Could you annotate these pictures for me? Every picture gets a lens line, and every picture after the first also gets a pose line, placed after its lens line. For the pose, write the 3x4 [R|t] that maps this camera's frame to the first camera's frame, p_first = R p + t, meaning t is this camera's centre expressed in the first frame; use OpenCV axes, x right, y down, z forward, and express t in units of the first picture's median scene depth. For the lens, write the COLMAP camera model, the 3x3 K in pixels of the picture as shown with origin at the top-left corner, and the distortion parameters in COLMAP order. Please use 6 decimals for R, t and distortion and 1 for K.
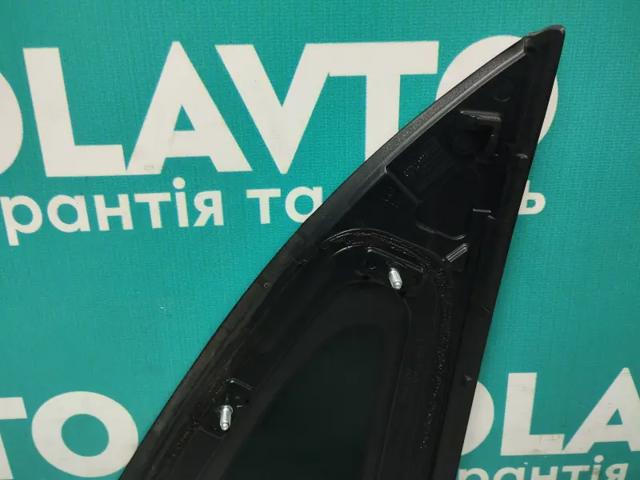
lens RADIAL K [[505.5, 0, 323.4], [0, 505.5, 239.4], [0, 0, 1]] dist [0.007664, -0.031457]
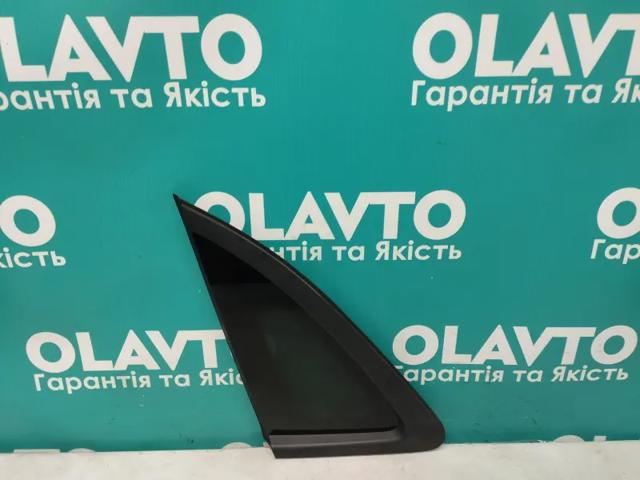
lens RADIAL K [[545.3, 0, 317.6], [0, 545.3, 237.5], [0, 0, 1]] dist [-0.005607, -0.017342]
pose [[0.999407, 0.024540, -0.024141, -0.159259], [-0.022201, 0.995438, 0.092794, -0.372176], [0.026308, -0.092203, 0.995393, -1.525543]]
